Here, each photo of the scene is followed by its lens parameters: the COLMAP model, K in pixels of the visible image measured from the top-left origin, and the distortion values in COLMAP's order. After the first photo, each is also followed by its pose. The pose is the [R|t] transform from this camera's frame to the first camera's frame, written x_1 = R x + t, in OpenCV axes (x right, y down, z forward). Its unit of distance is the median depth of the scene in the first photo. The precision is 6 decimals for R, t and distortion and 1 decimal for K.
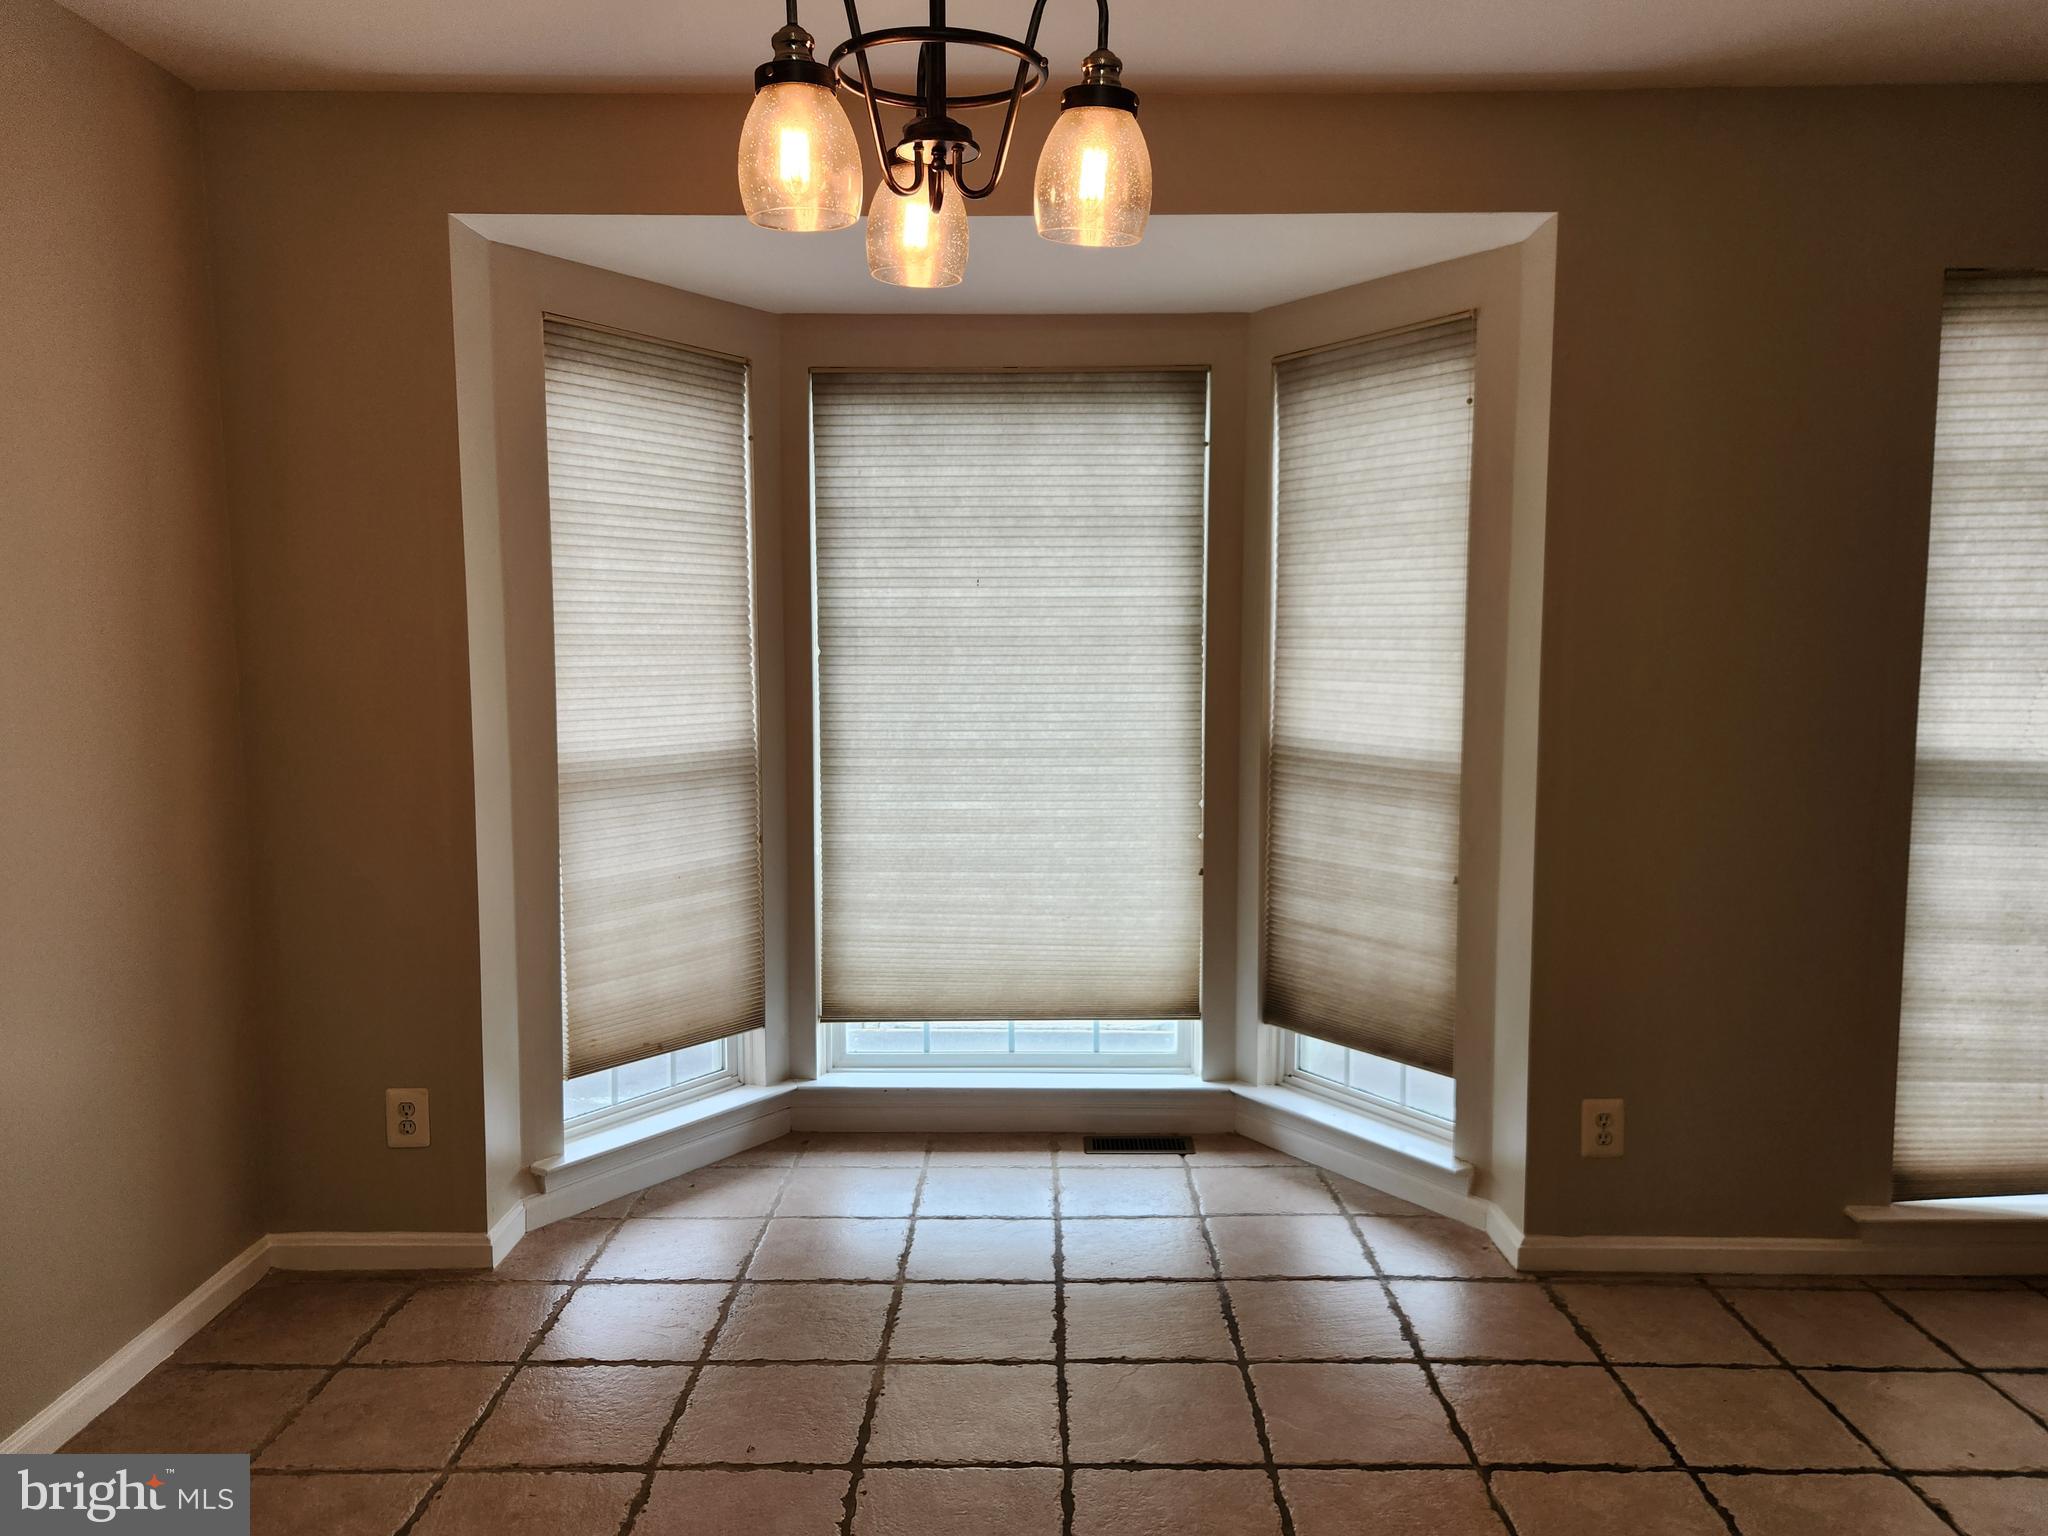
lens RADIAL K [[1434.8, 0, 1033.8], [0, 1434.8, 768.3], [0, 0, 1]] dist [0.059262, -0.053271]
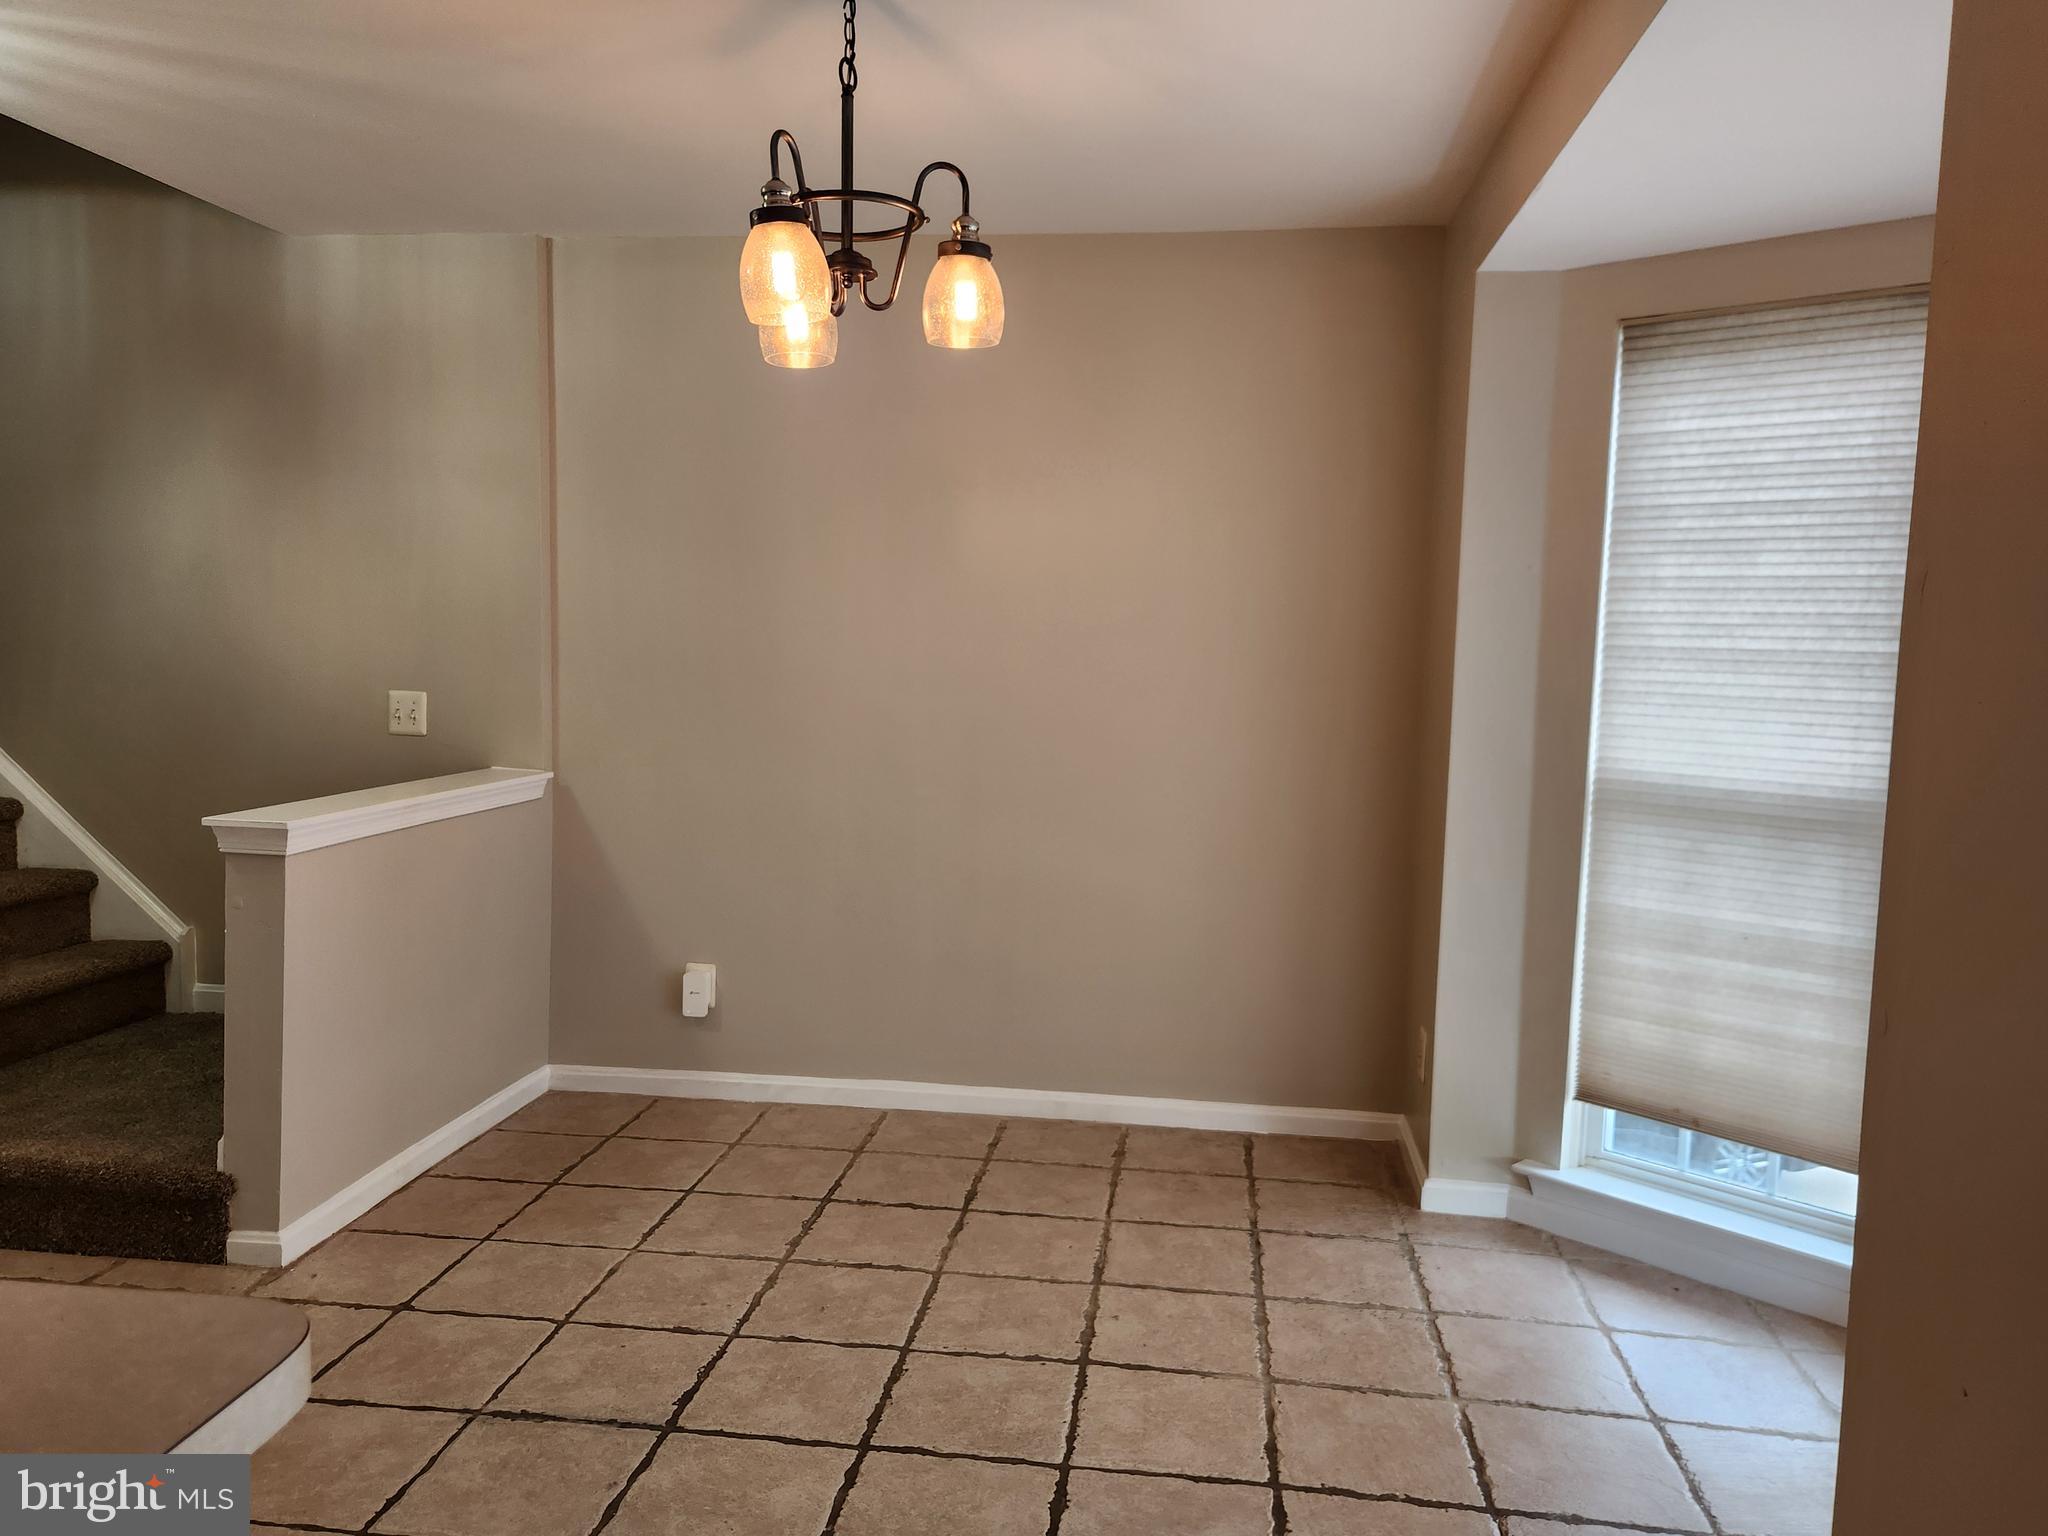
lens RADIAL K [[1434.8, 0, 1035.3], [0, 1434.8, 756.4], [0, 0, 1]] dist [0.059262, -0.053271]
pose [[-0.111305, 0.072941, -0.991106, 0.669258], [-0.124777, 0.988385, 0.086753, -0.053681], [0.985922, 0.133324, -0.100911, 0.704843]]
